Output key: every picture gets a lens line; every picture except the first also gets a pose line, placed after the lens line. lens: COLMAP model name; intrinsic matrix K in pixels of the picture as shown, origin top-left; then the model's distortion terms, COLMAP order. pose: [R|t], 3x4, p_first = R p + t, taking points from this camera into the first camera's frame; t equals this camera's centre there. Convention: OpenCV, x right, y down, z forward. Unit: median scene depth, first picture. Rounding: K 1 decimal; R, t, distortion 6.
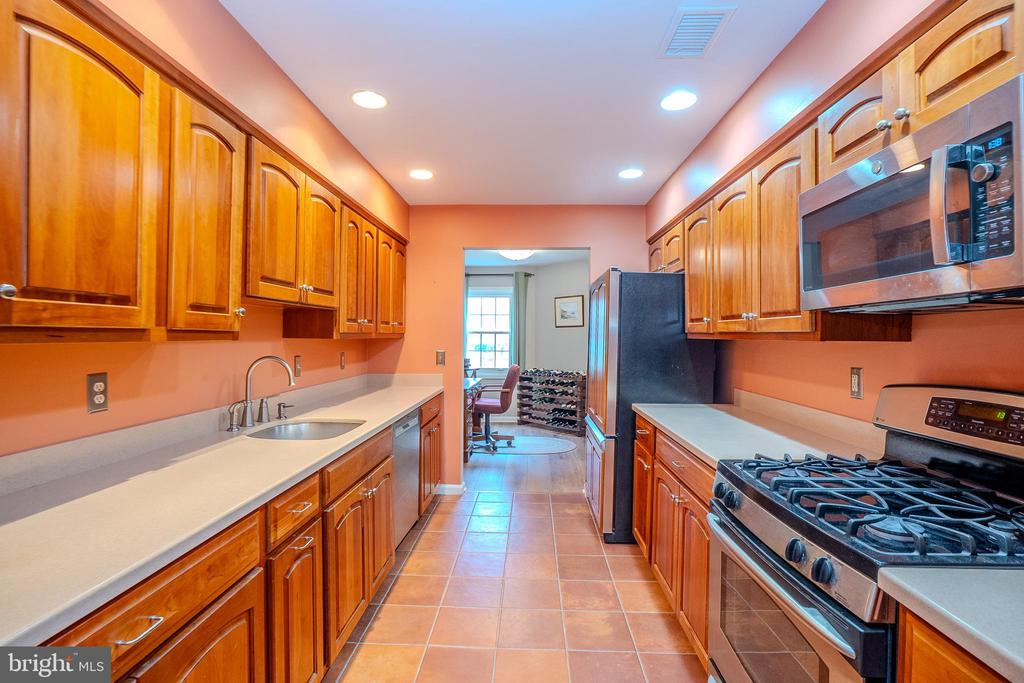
lens RADIAL K [[469.9, 0, 511.0], [0, 469.9, 342.6], [0, 0, 1]] dist [-0.064869, 0.025450]
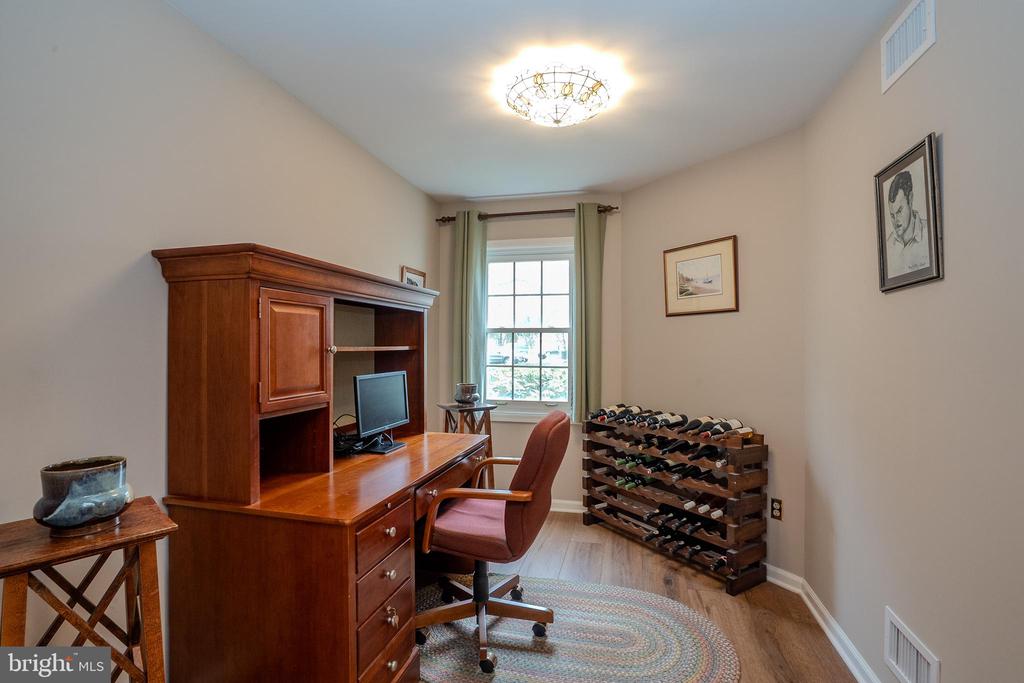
lens RADIAL K [[469.9, 0, 511.0], [0, 469.9, 342.6], [0, 0, 1]] dist [-0.064869, 0.025450]
pose [[0.979047, -0.005831, -0.203550, 0.040024], [0.003567, 0.999928, -0.011487, -0.002613], [0.203602, 0.010520, 0.978997, 0.534610]]
